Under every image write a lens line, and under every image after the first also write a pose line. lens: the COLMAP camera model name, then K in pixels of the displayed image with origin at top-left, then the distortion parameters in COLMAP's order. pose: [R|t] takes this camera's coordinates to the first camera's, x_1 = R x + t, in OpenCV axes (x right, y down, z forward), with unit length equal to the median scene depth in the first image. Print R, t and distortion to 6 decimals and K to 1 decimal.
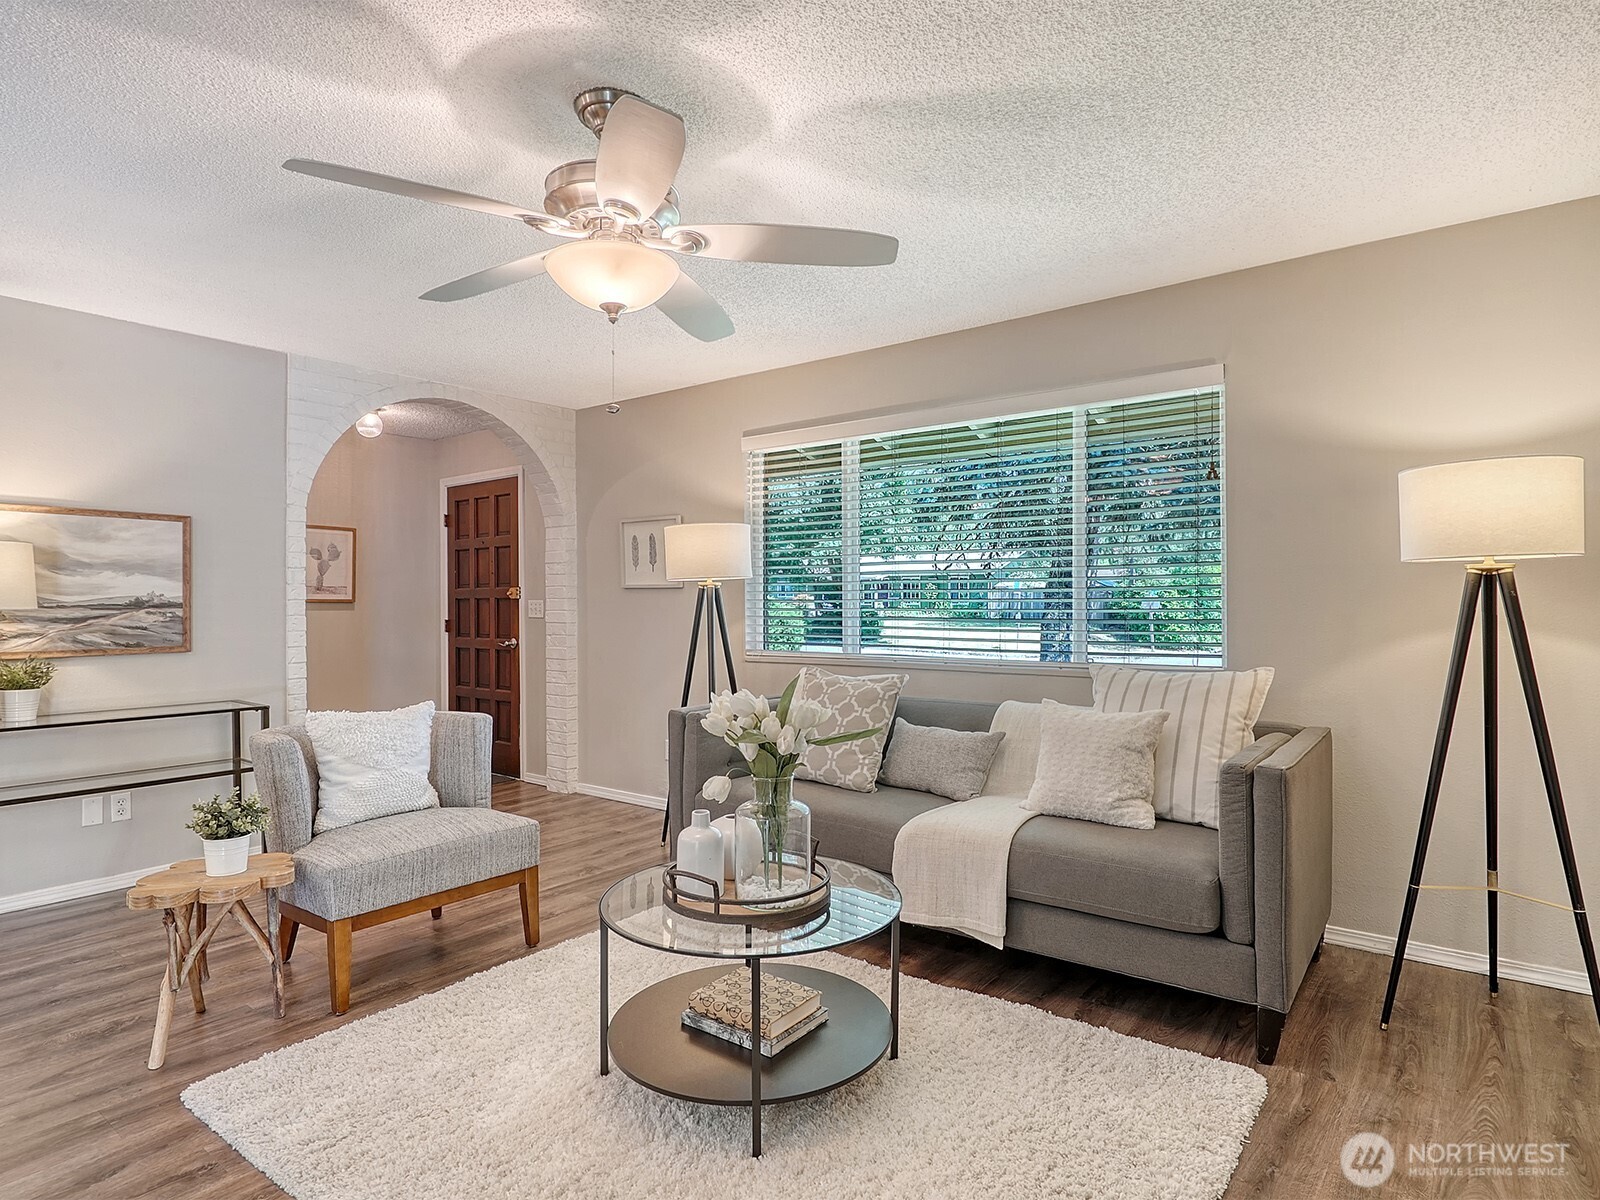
lens RADIAL K [[909.5, 0, 779.6], [0, 909.5, 605.7], [0, 0, 1]] dist [0.002695, 0.020935]
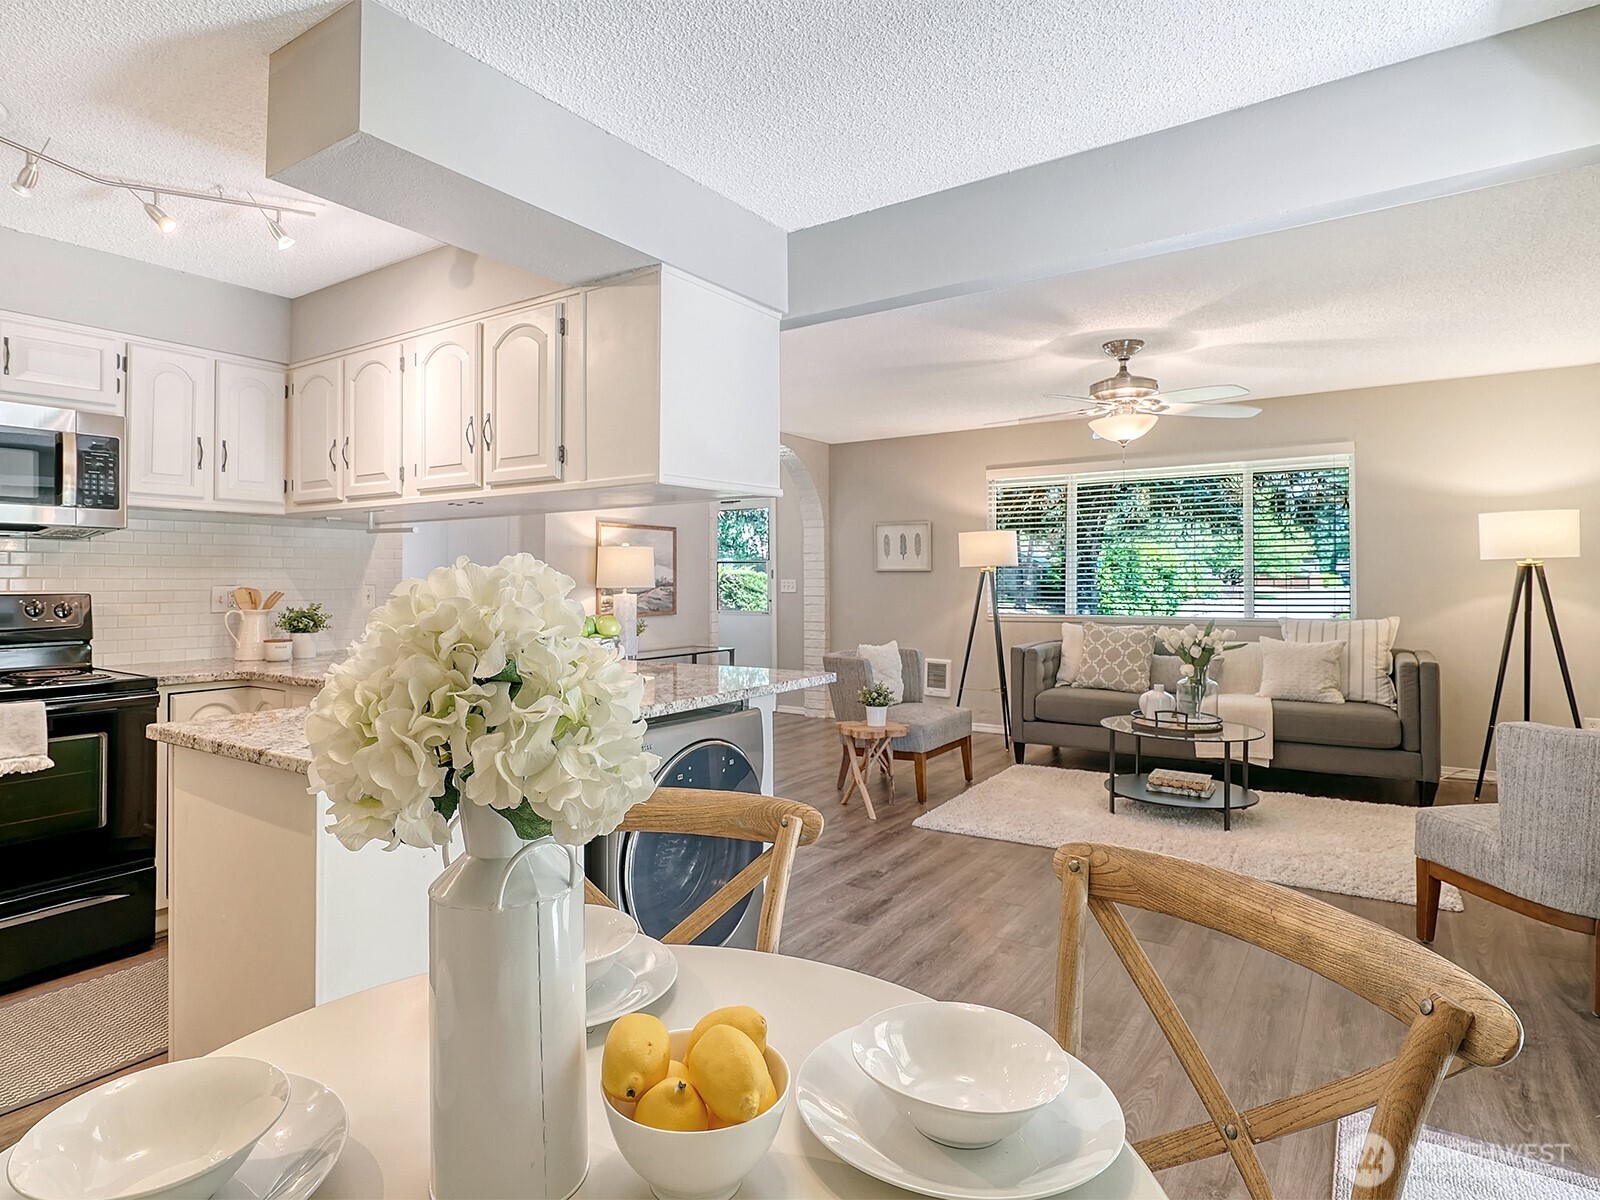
lens RADIAL K [[892.4, 0, 723.8], [0, 892.4, 576.2], [0, 0, 1]] dist [0.001203, -0.000235]
pose [[0.999651, -0.002979, 0.026235, -0.920787], [0.003173, 0.999968, -0.007360, -0.004622], [-0.026212, 0.007441, 0.999629, -0.803149]]
